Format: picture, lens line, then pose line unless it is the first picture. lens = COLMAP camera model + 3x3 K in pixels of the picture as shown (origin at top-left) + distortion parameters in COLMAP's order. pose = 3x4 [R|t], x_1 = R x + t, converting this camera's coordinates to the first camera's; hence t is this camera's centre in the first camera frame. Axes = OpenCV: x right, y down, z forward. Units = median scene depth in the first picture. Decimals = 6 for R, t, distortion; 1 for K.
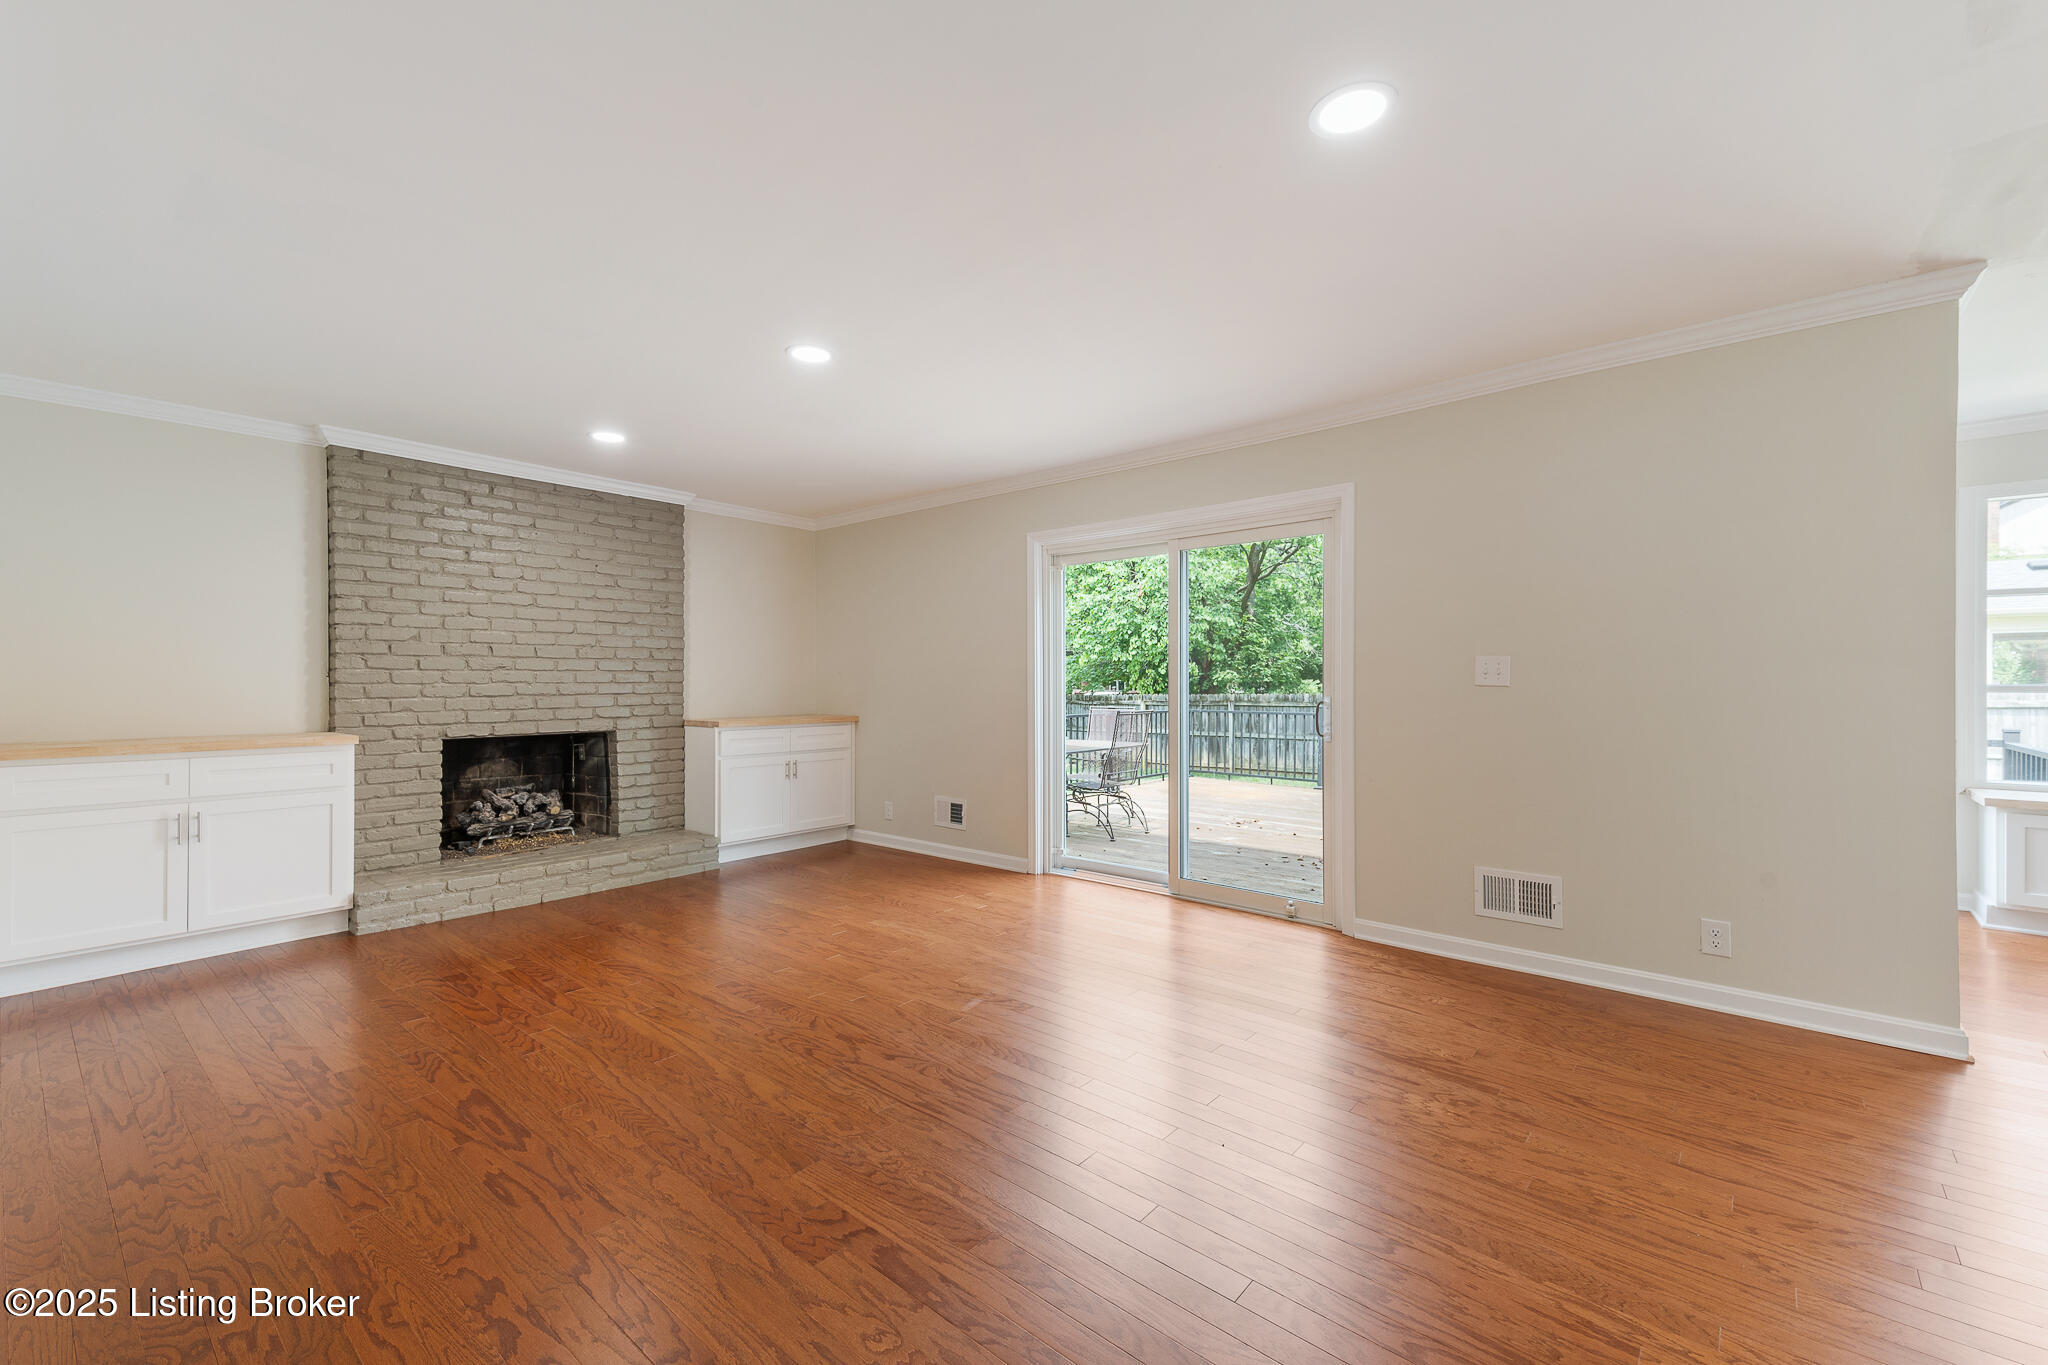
lens RADIAL K [[842.0, 0, 1027.2], [0, 842.0, 690.8], [0, 0, 1]] dist [0.031962, 0.000505]
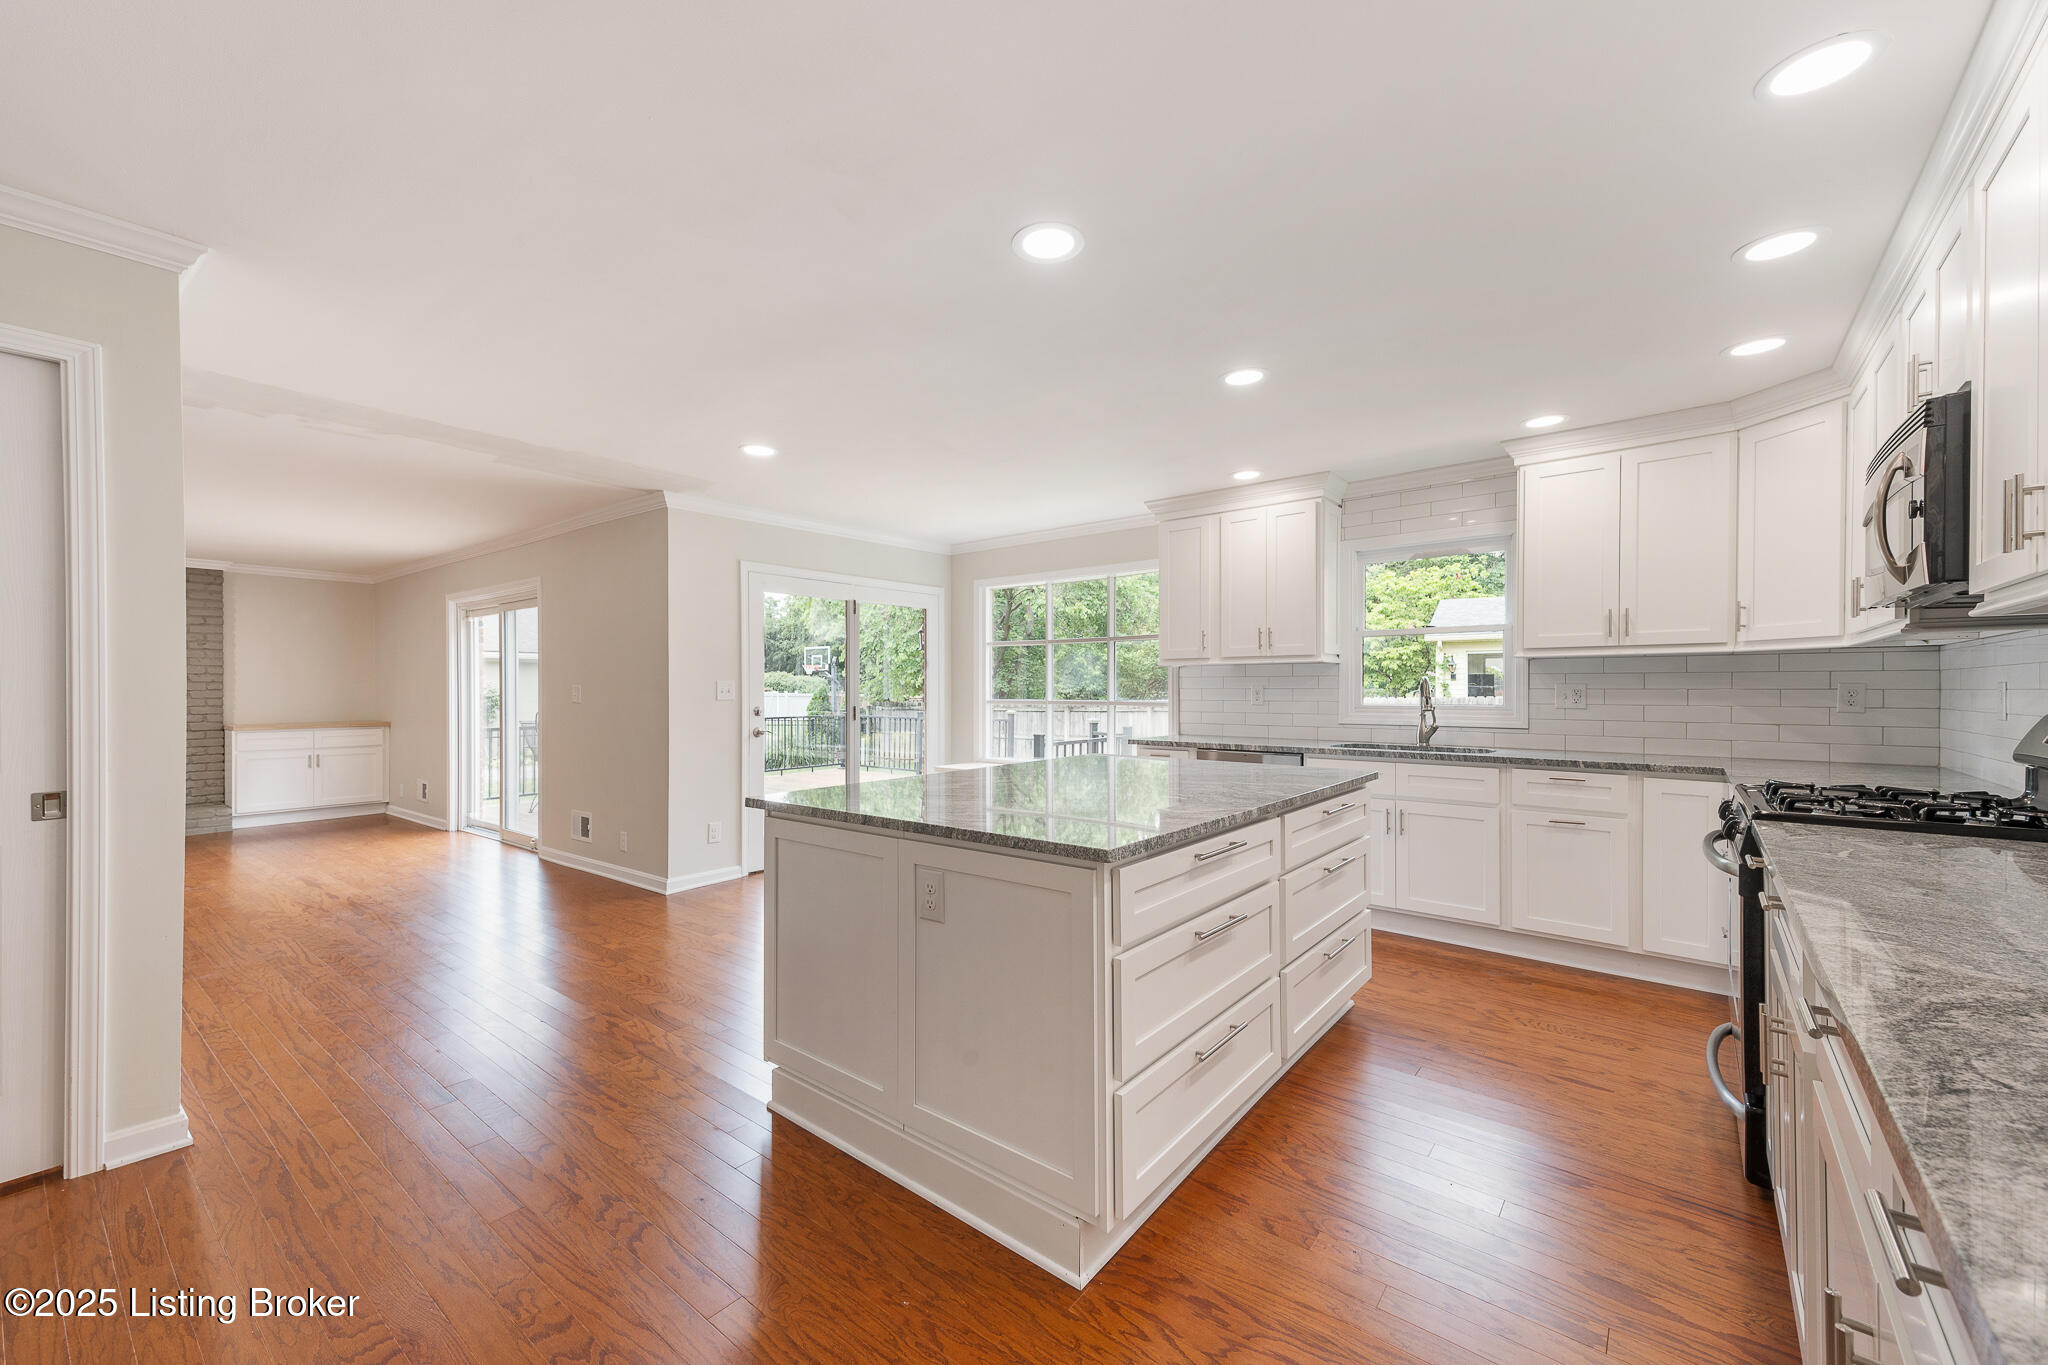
lens RADIAL K [[821.2, 0, 1017.2], [0, 821.2, 689.8], [0, 0, 1]] dist [0.024557, -0.000039]
pose [[0.999953, -0.007544, 0.006049, 0.993684], [0.007614, 0.999903, -0.011657, 0.002987], [-0.005961, 0.011703, 0.999914, -0.427567]]
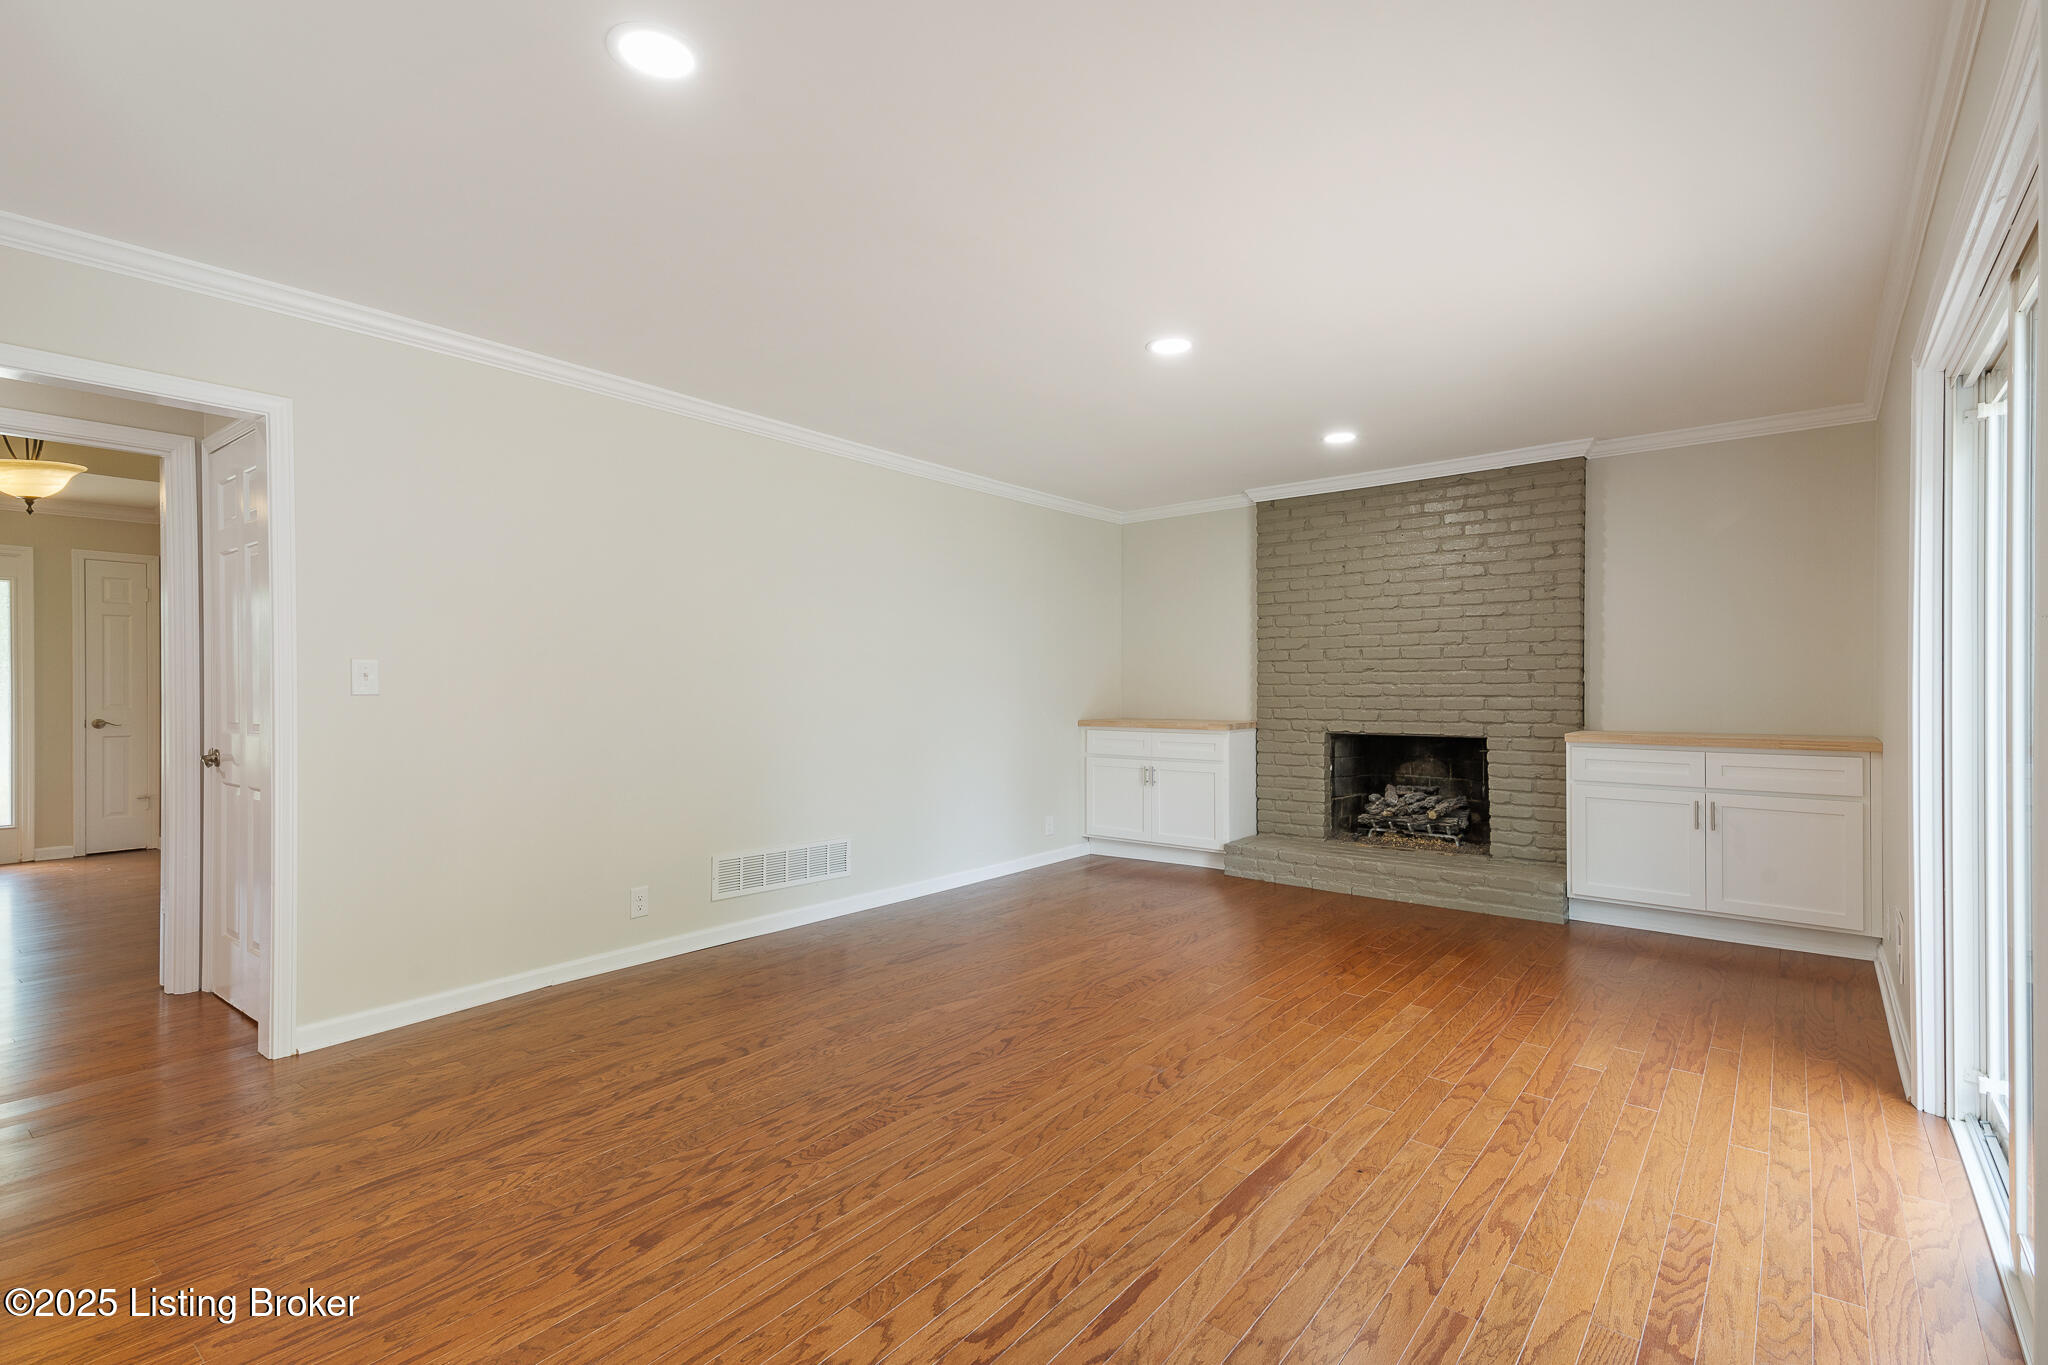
lens RADIAL K [[951.0, 0, 1028.5], [0, 951.0, 687.9], [0, 0, 1]] dist [0.031176, 0.000313]
pose [[0.006232, 0.001688, -0.999979, 0.540911], [-0.008078, 0.999966, 0.001638, -0.002150], [0.999948, 0.008067, 0.006246, 0.542167]]
